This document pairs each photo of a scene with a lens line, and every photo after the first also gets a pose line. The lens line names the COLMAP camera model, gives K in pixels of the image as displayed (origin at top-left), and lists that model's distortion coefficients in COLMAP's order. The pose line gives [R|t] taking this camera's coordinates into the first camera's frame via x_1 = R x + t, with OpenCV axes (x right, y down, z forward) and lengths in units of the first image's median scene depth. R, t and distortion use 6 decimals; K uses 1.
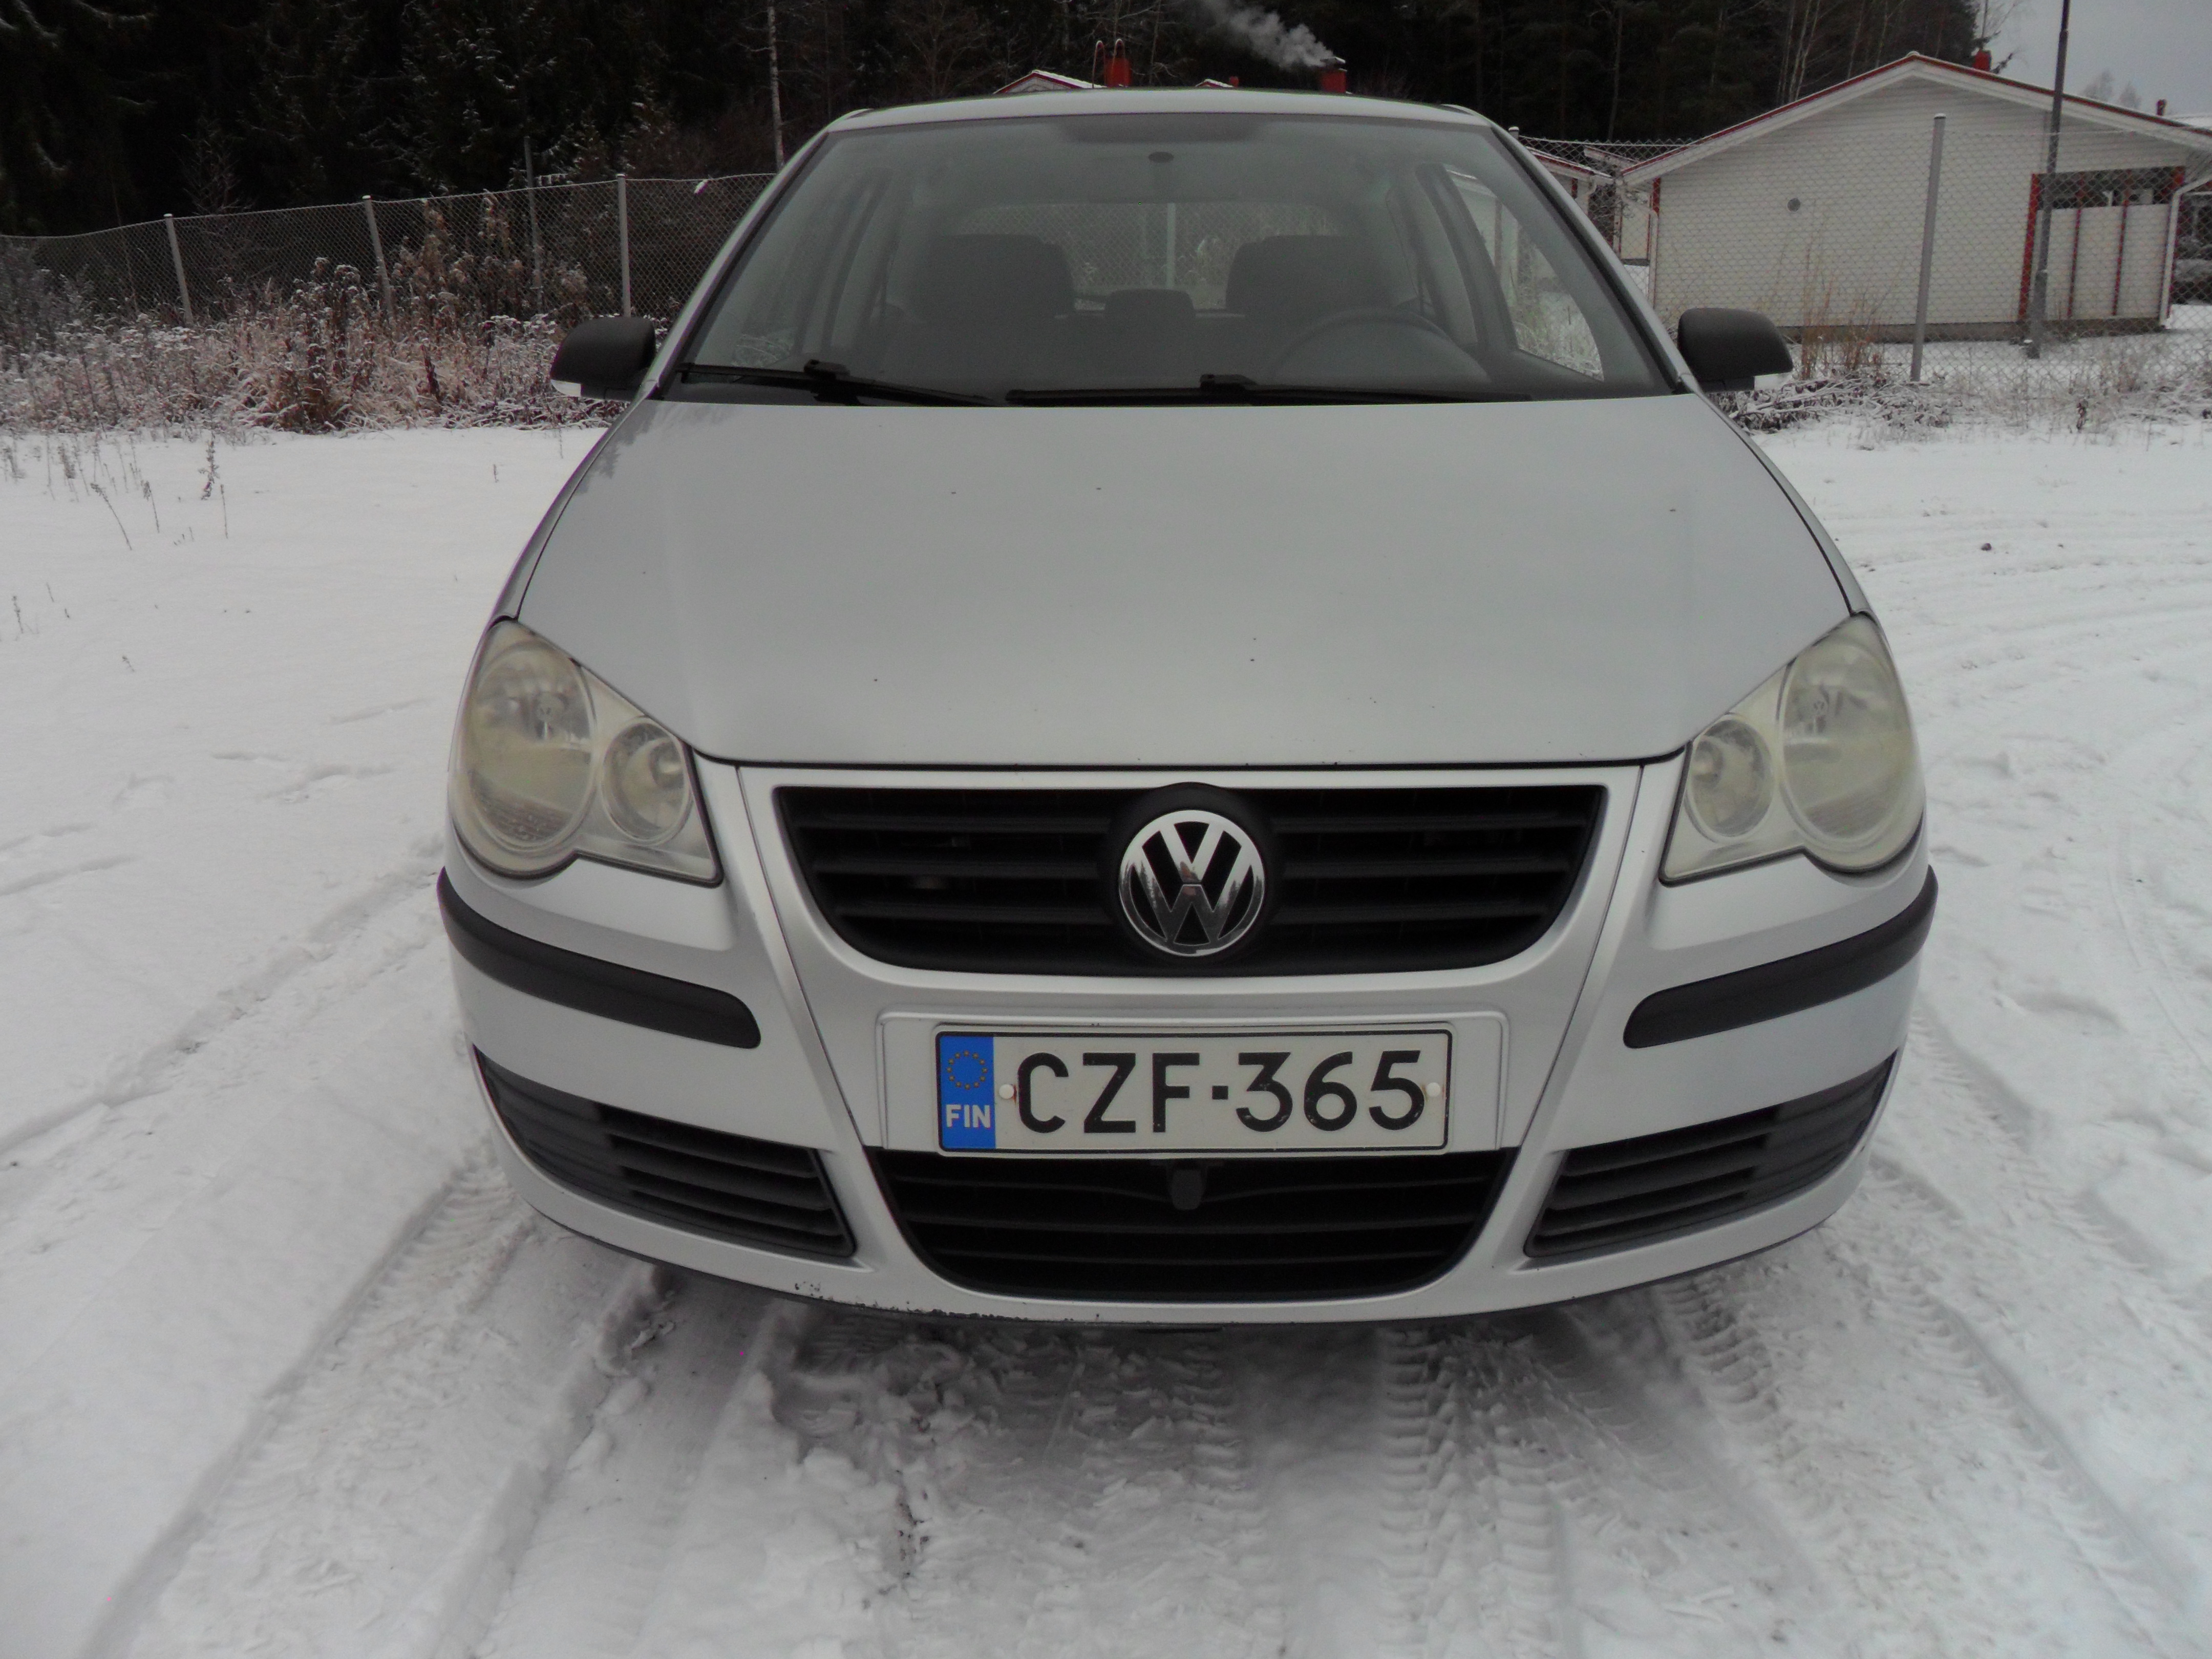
lens RADIAL K [[1713.1, 0, 1106.0], [0, 1713.1, 829.5], [0, 0, 1]] dist [-0.002530, 0.005858]
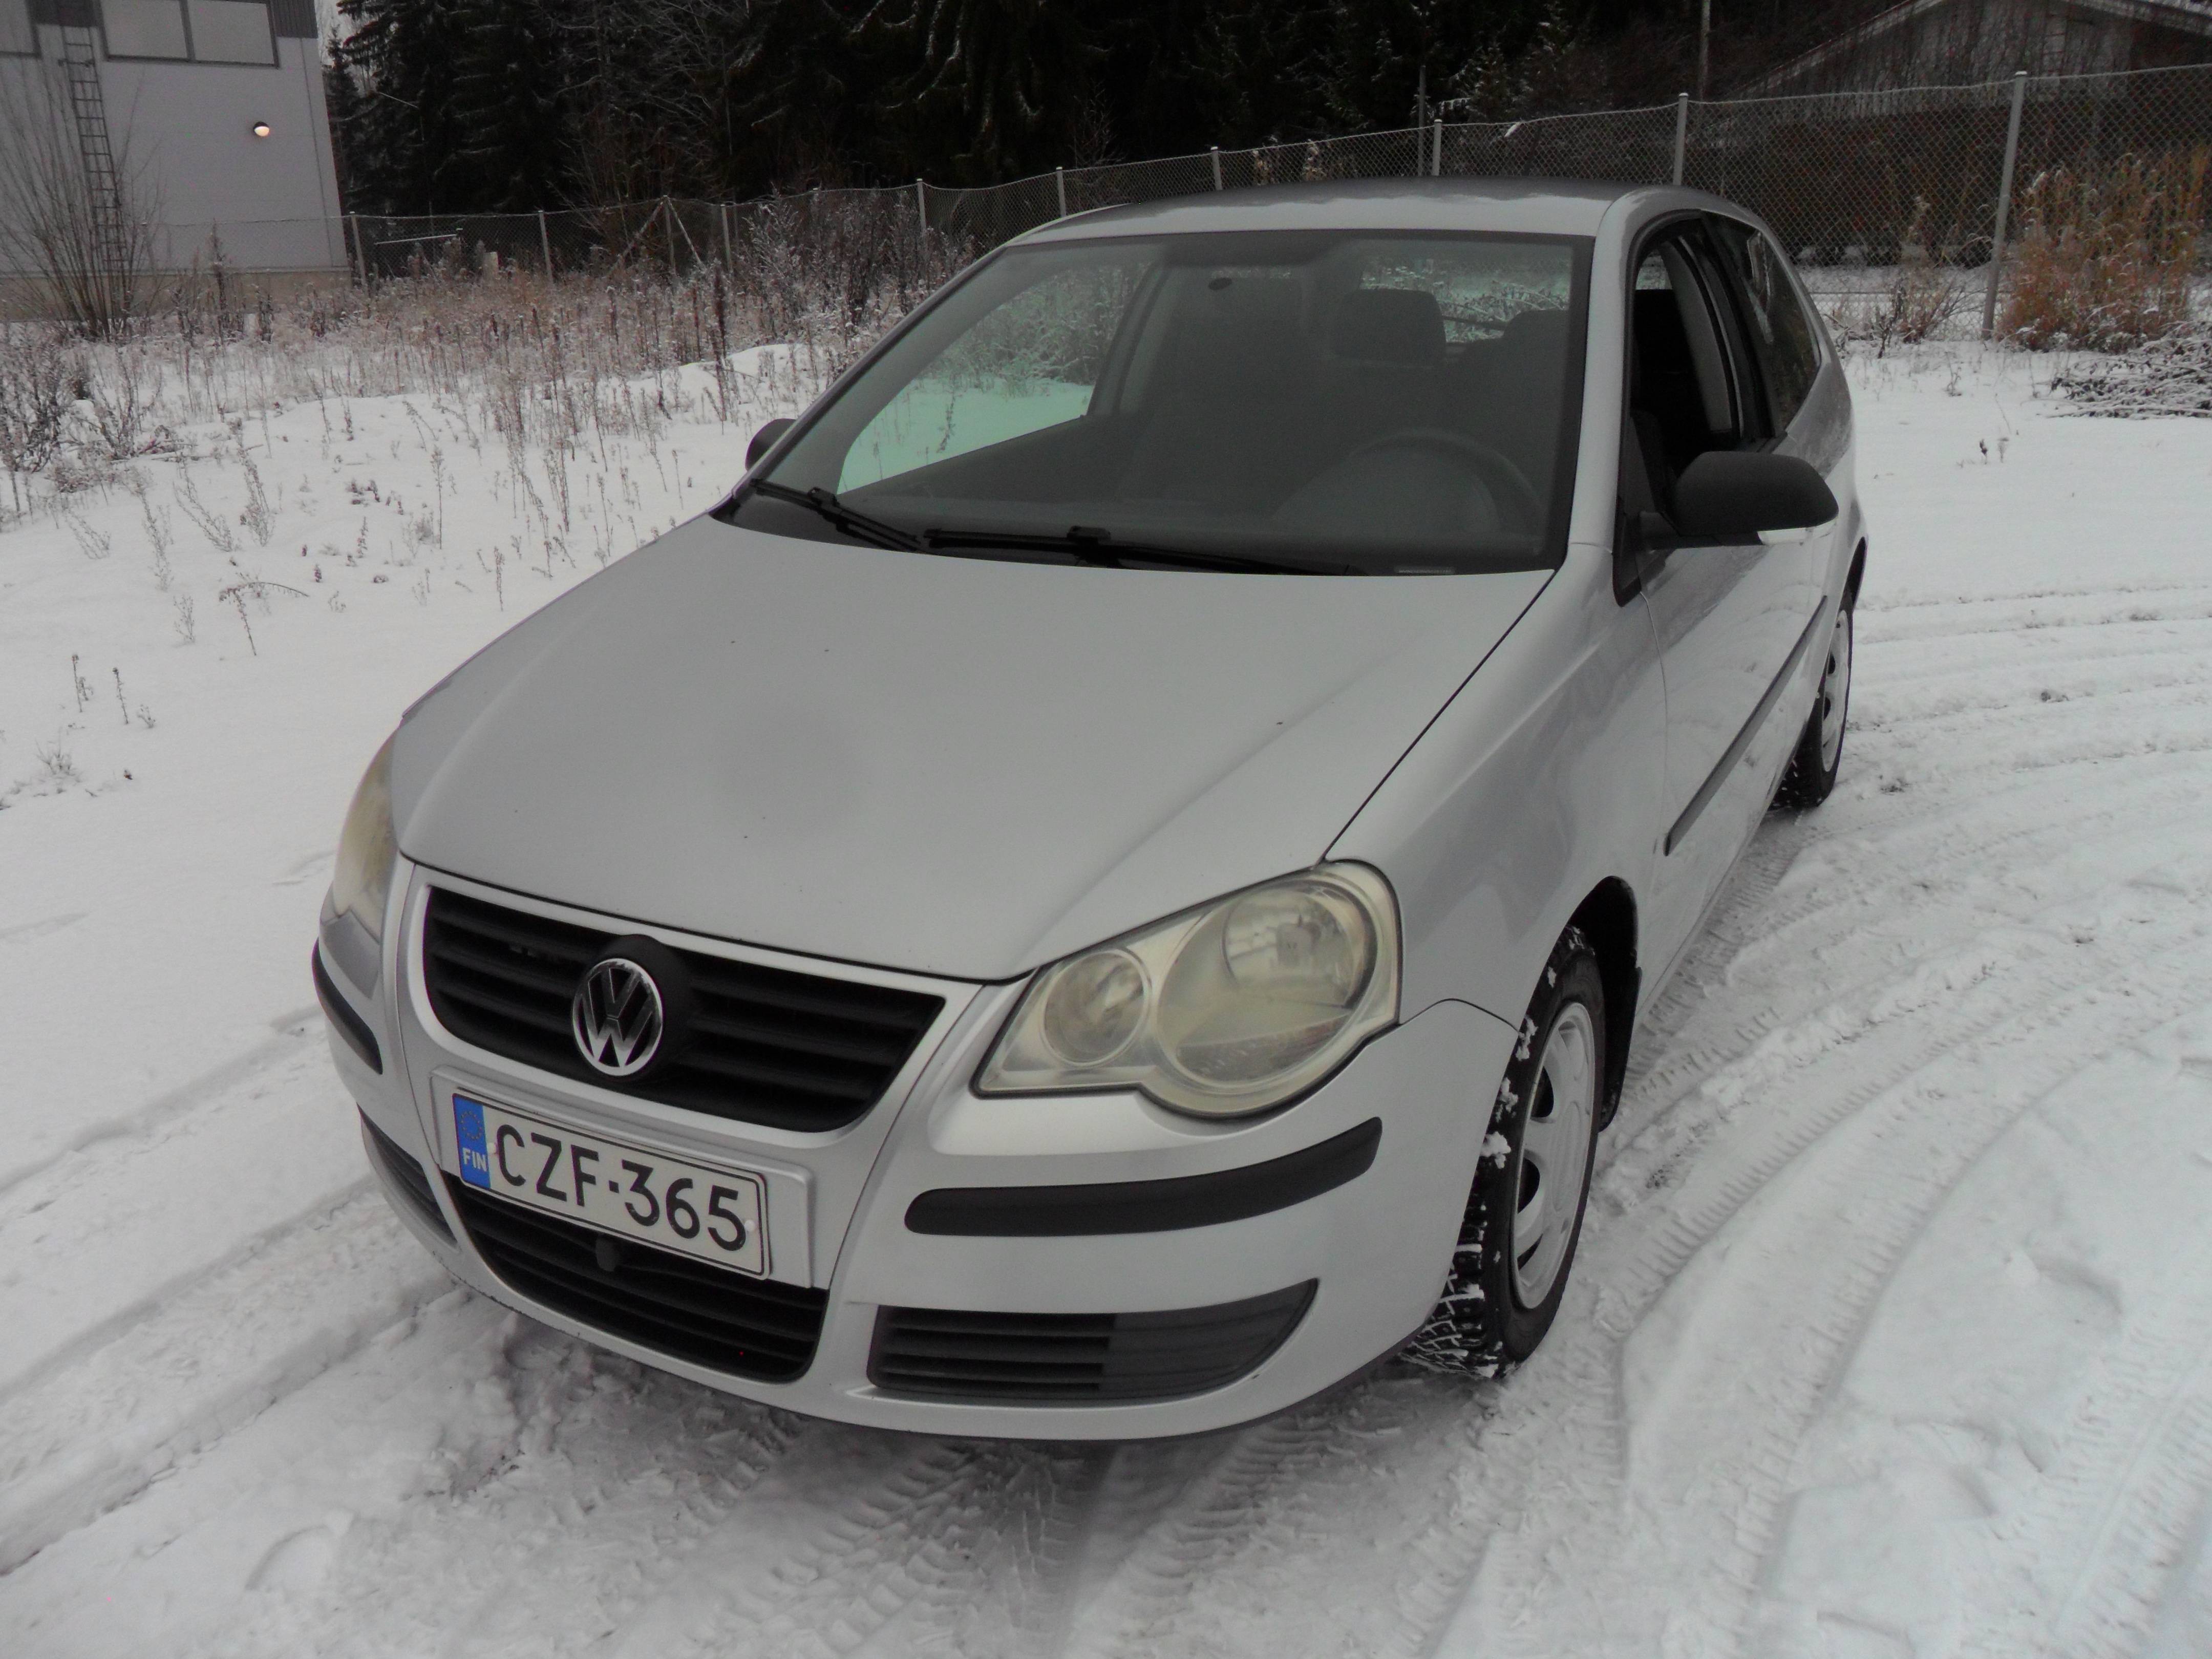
lens RADIAL K [[1771.3, 0, 1196.7], [0, 1771.3, 820.3], [0, 0, 1]] dist [-0.048710, 0.095835]
pose [[0.889580, 0.138483, -0.435282, 0.928998], [-0.121813, 0.990348, 0.066126, -0.237838], [0.440238, -0.005802, 0.897863, 0.034986]]
